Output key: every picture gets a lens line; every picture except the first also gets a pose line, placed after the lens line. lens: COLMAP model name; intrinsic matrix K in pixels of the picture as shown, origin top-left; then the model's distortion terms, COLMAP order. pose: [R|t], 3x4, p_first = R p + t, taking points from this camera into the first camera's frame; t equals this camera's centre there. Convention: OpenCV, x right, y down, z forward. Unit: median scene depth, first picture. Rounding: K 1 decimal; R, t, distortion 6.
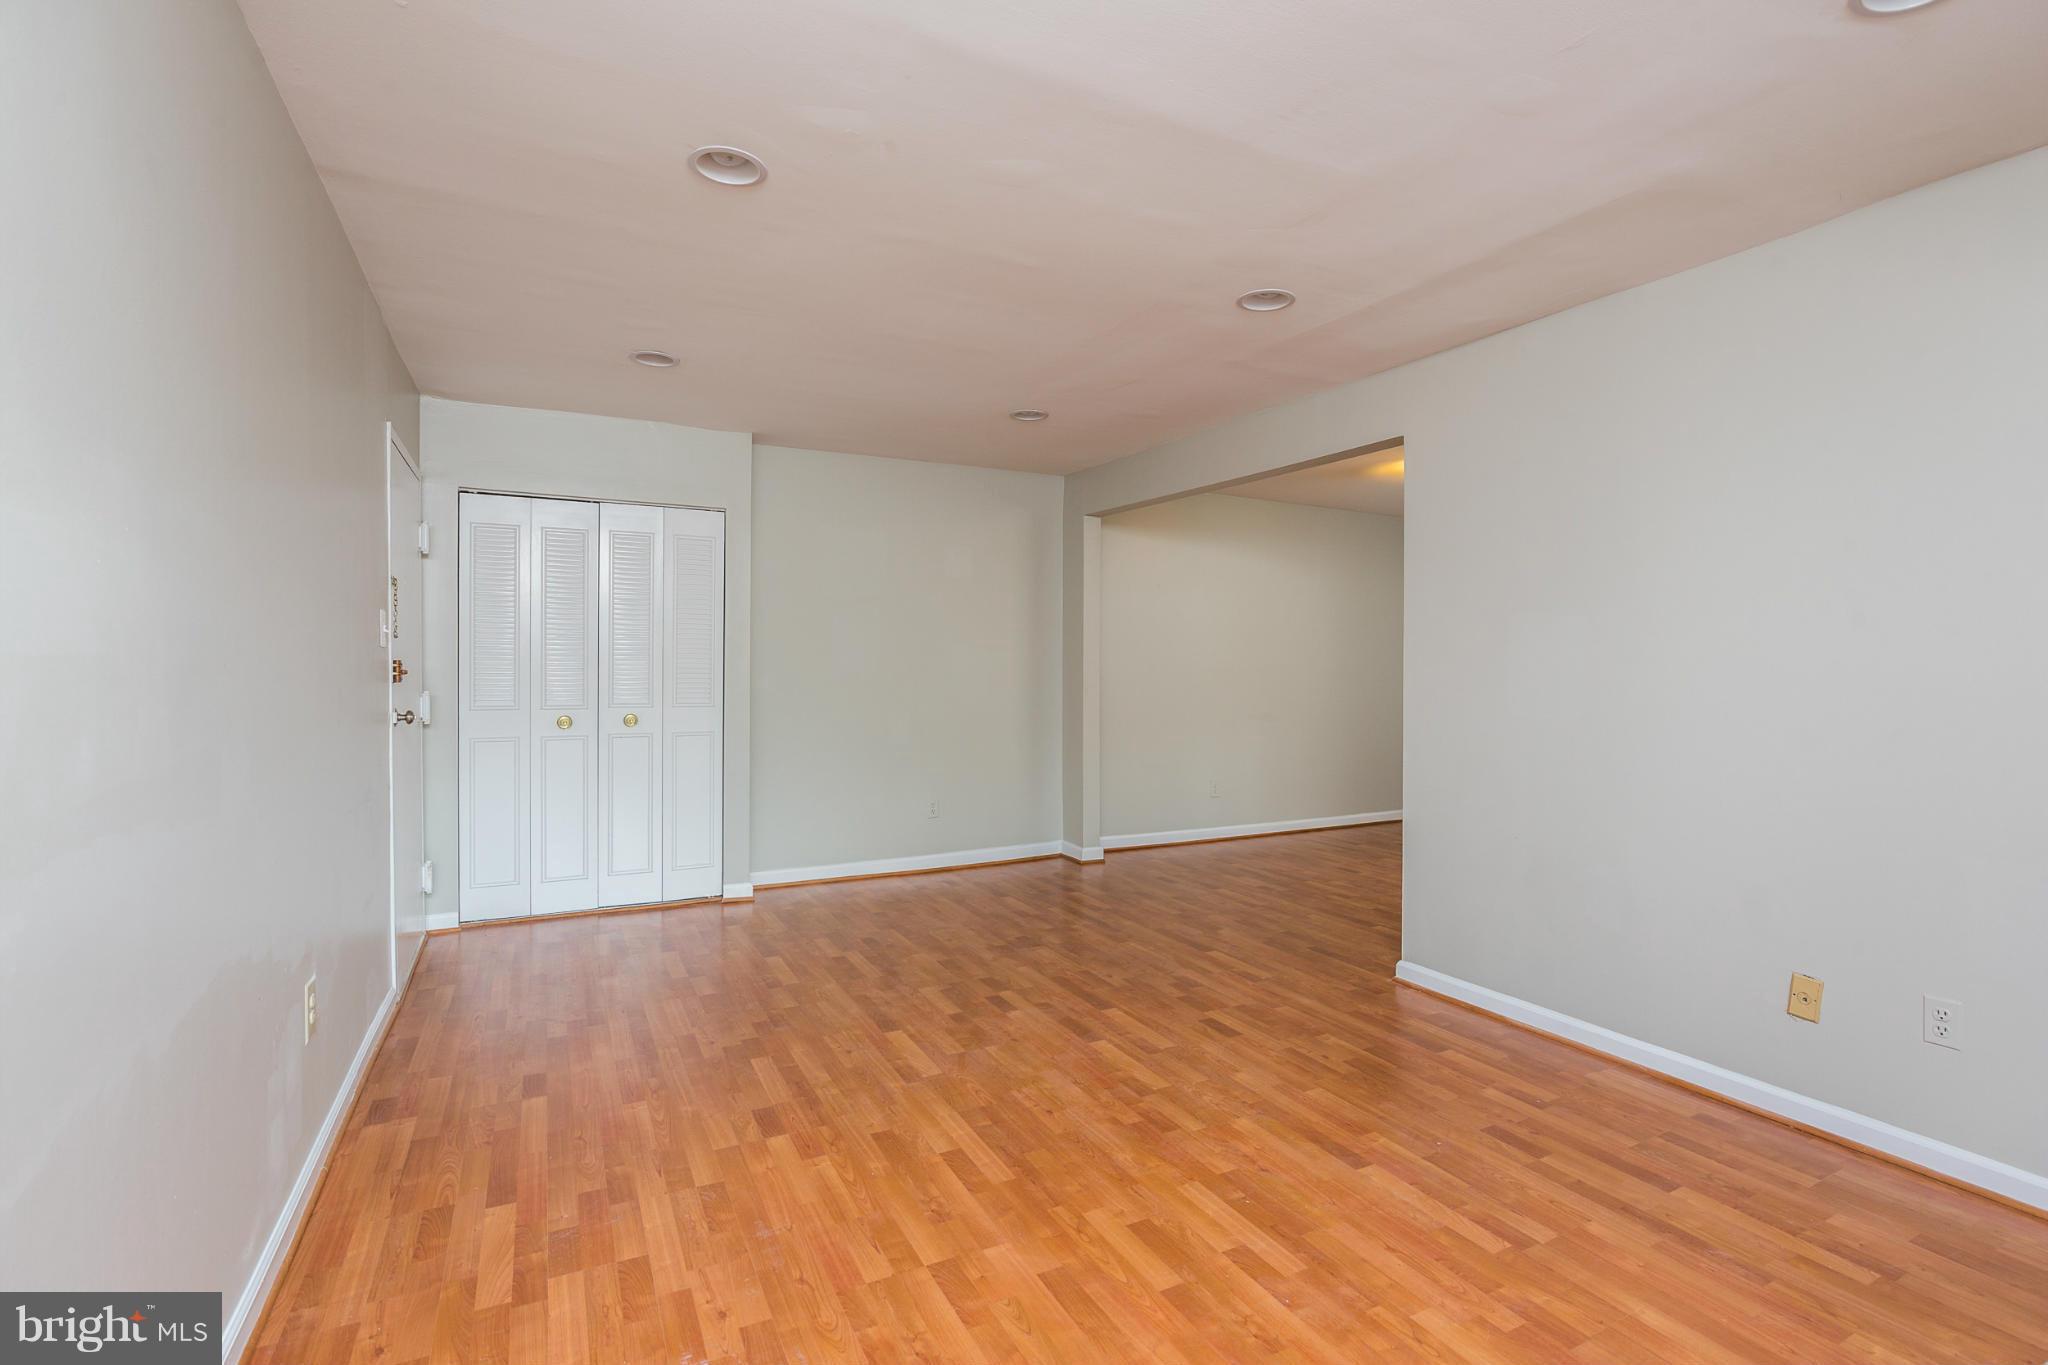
lens RADIAL K [[945.2, 0, 1021.3], [0, 945.2, 666.8], [0, 0, 1]] dist [-0.020432, 0.000114]
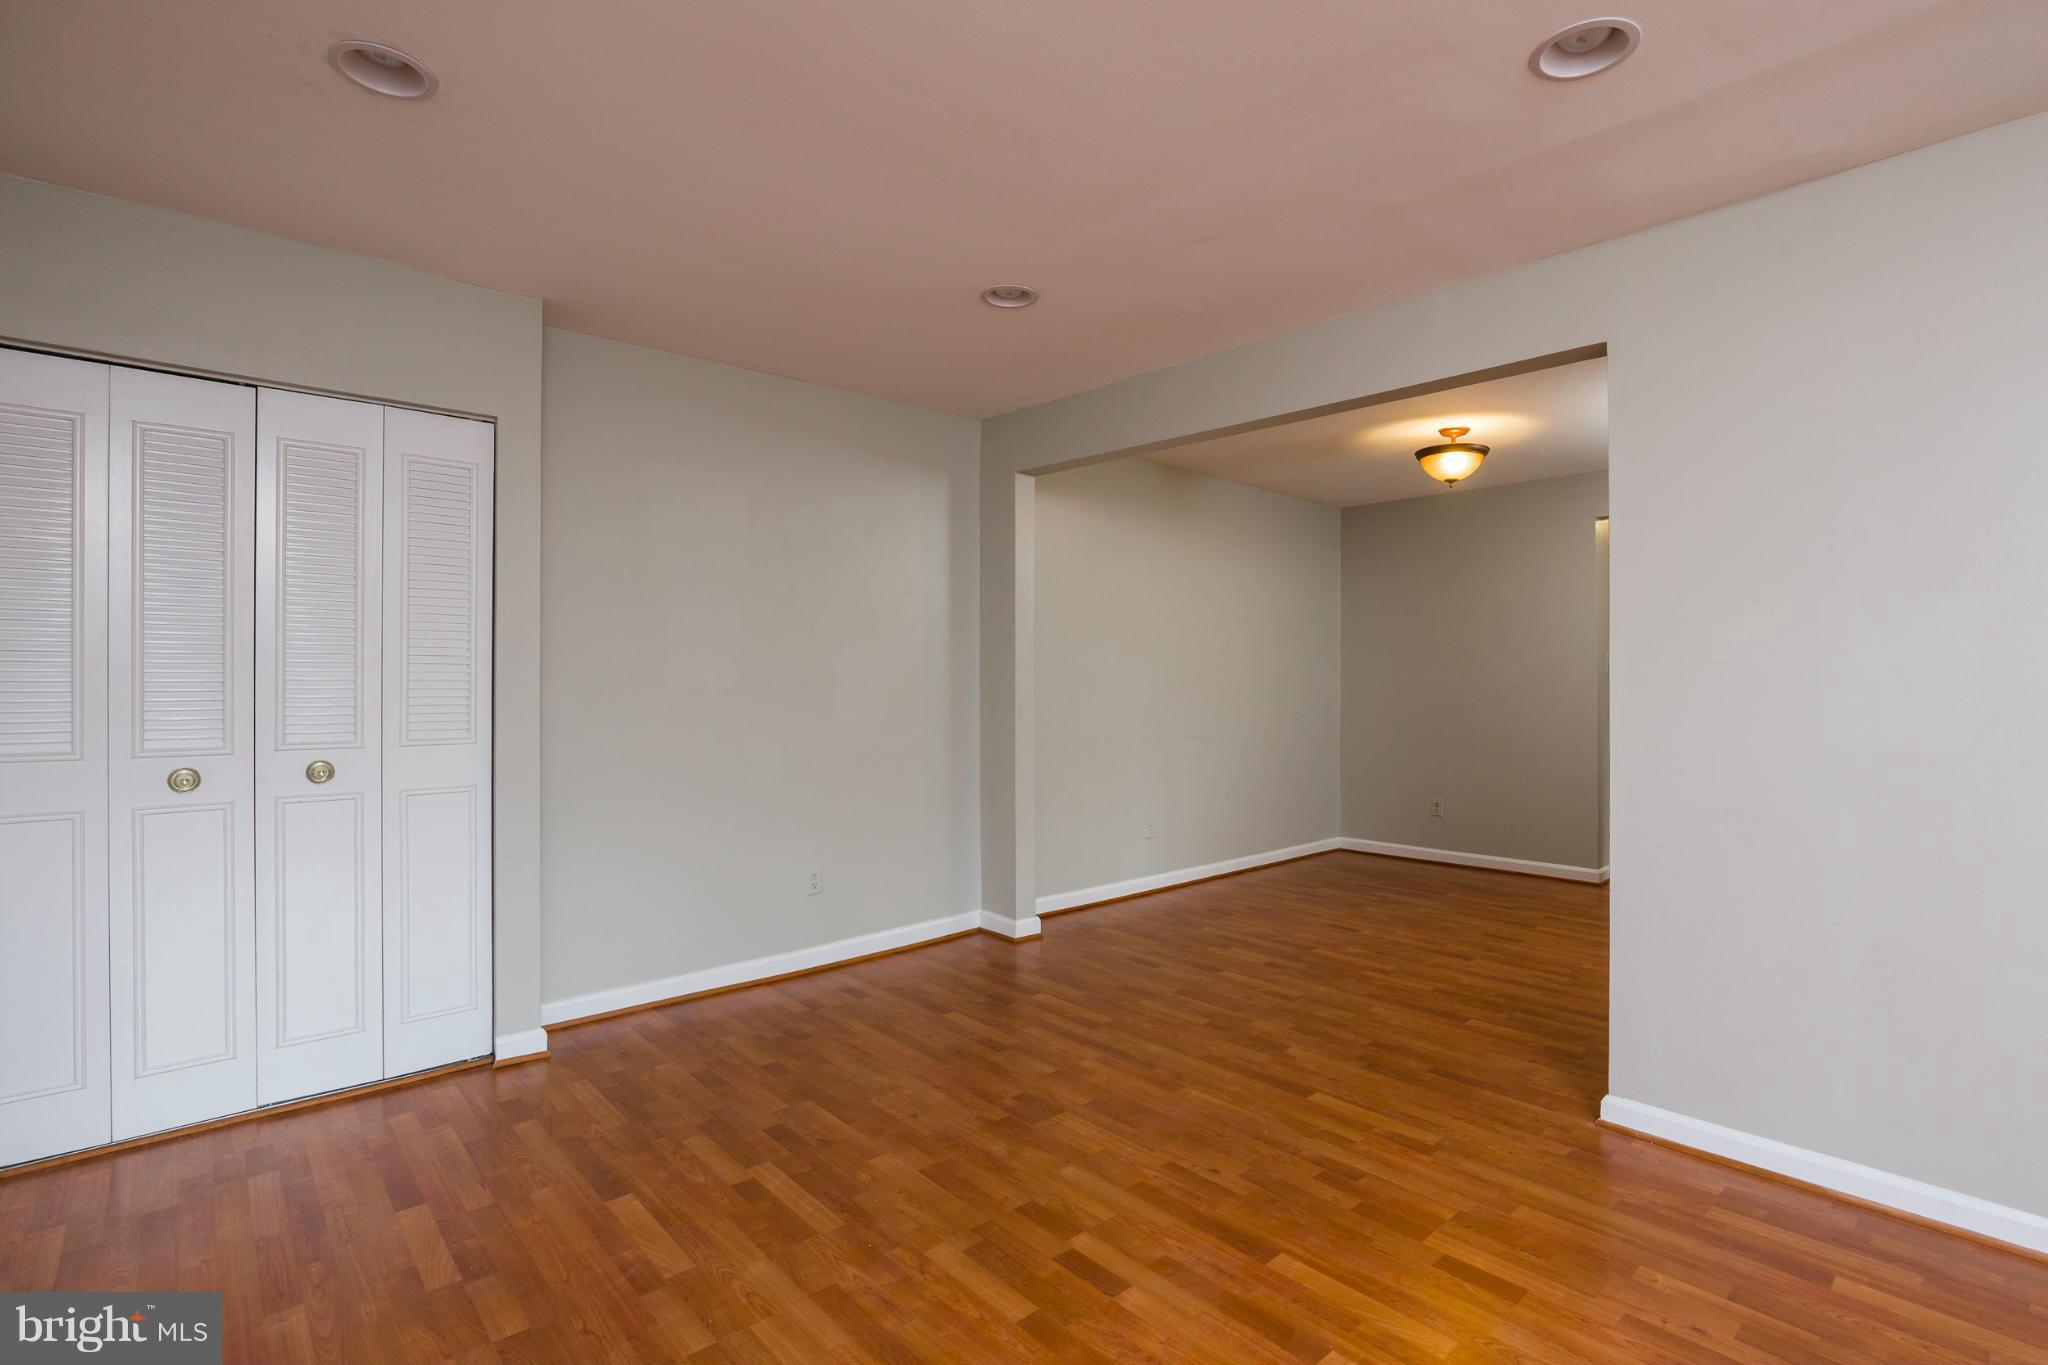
lens RADIAL K [[962.2, 0, 1021.9], [0, 962.2, 672.8], [0, 0, 1]] dist [-0.020318, 0.001162]
pose [[0.967134, -0.002765, 0.254251, -0.205480], [0.003918, 0.999984, -0.004025, 0.001154], [-0.254236, 0.004889, 0.967130, 0.457058]]
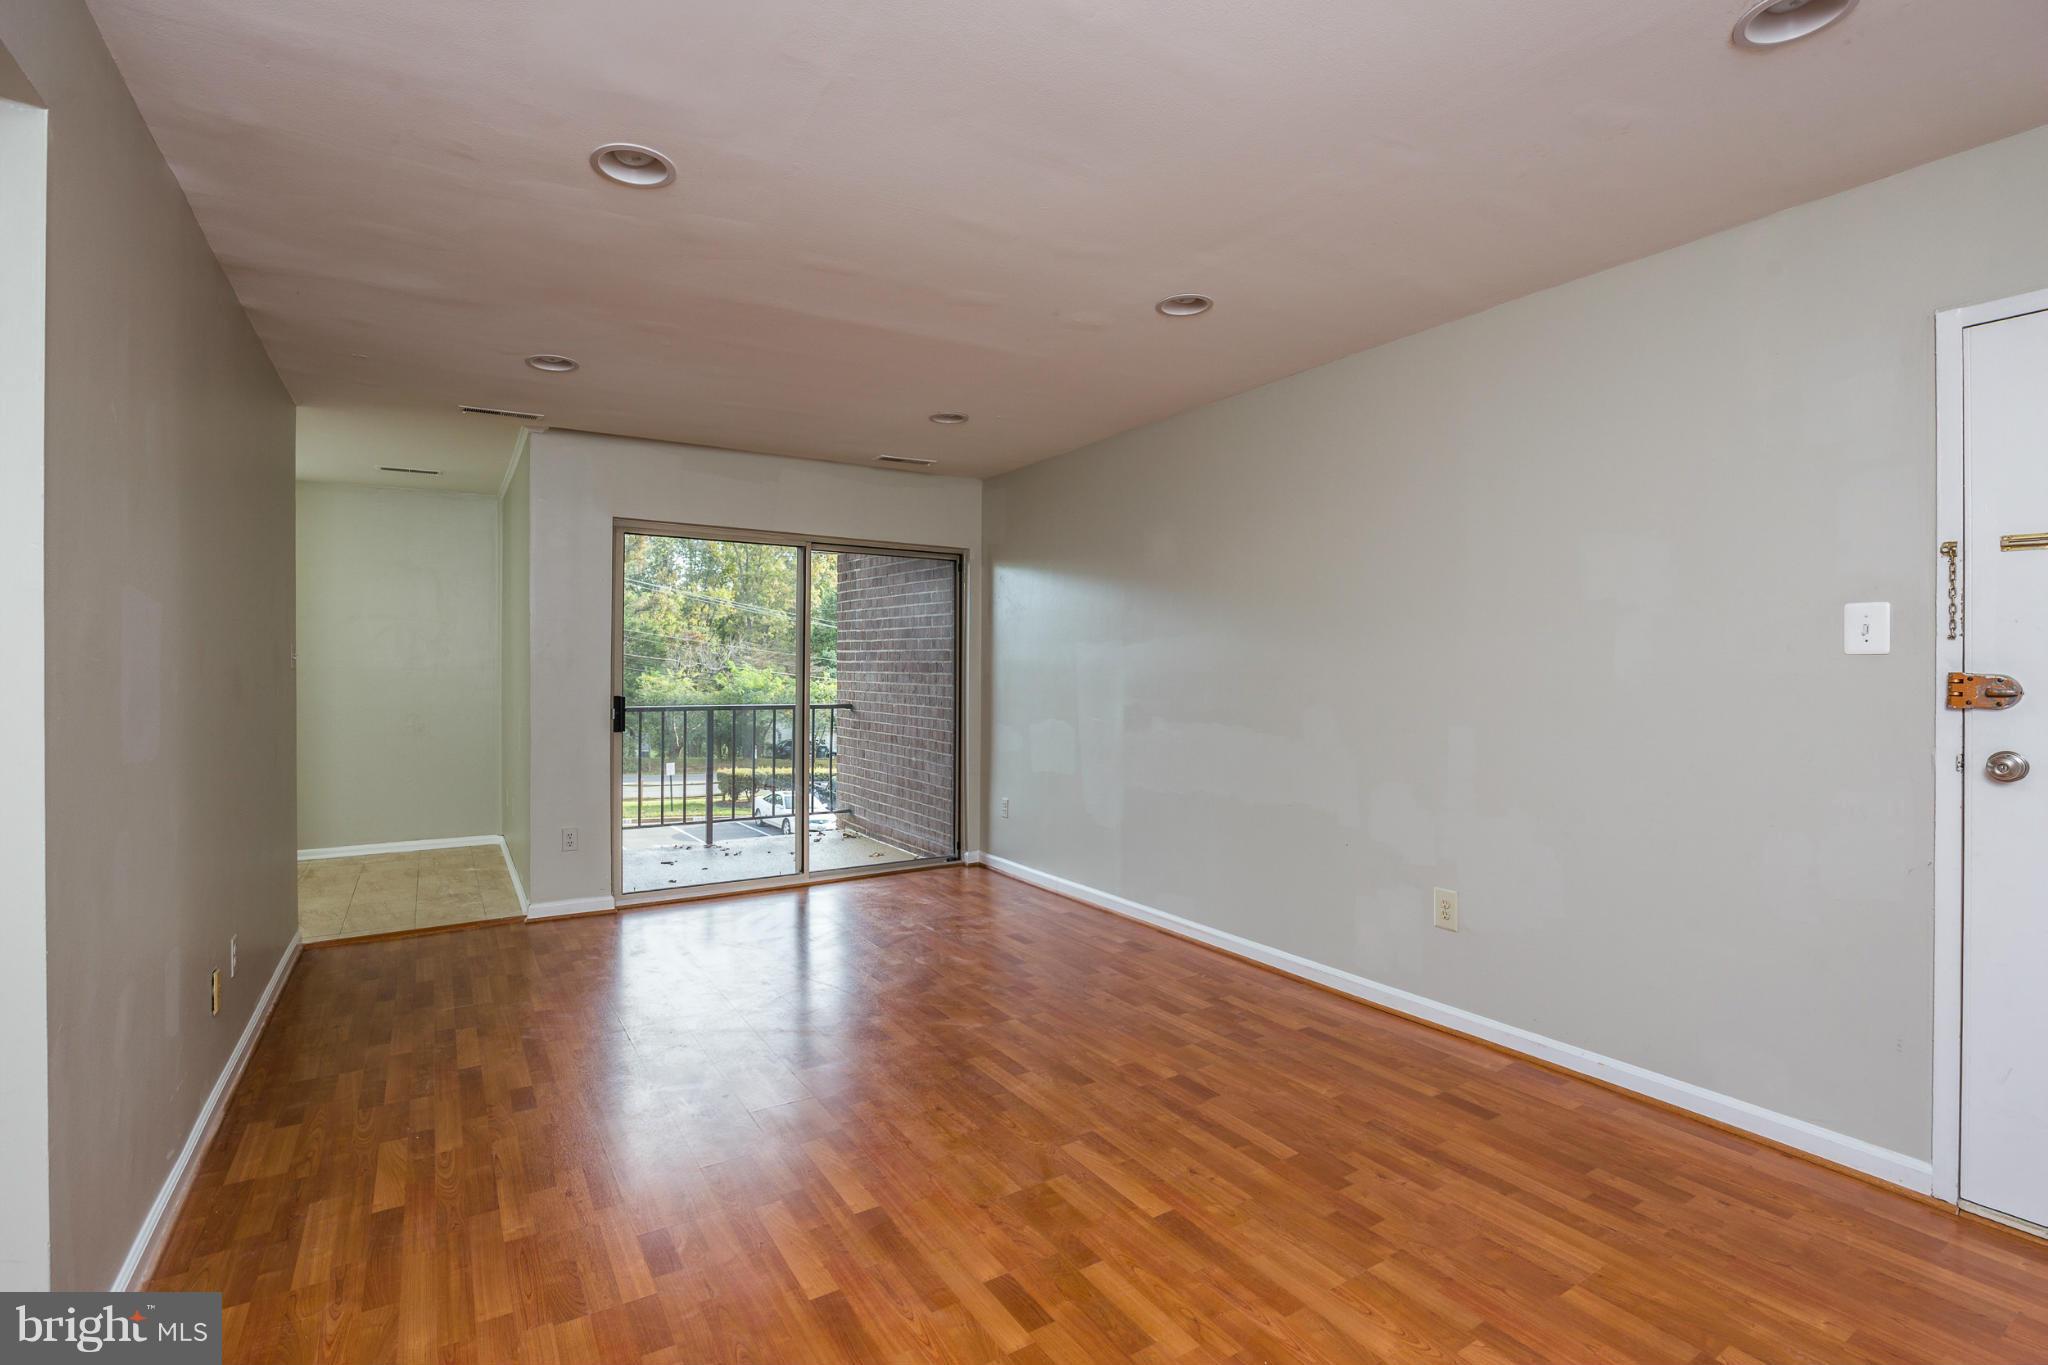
lens RADIAL K [[928.5, 0, 1032.4], [0, 928.5, 672.5], [0, 0, 1]] dist [-0.019022, 0.000208]
pose [[-0.994442, -0.001862, -0.105267, 0.026845], [-0.002404, 0.999984, 0.005024, -0.007744], [0.105256, 0.005249, -0.994431, 1.525468]]
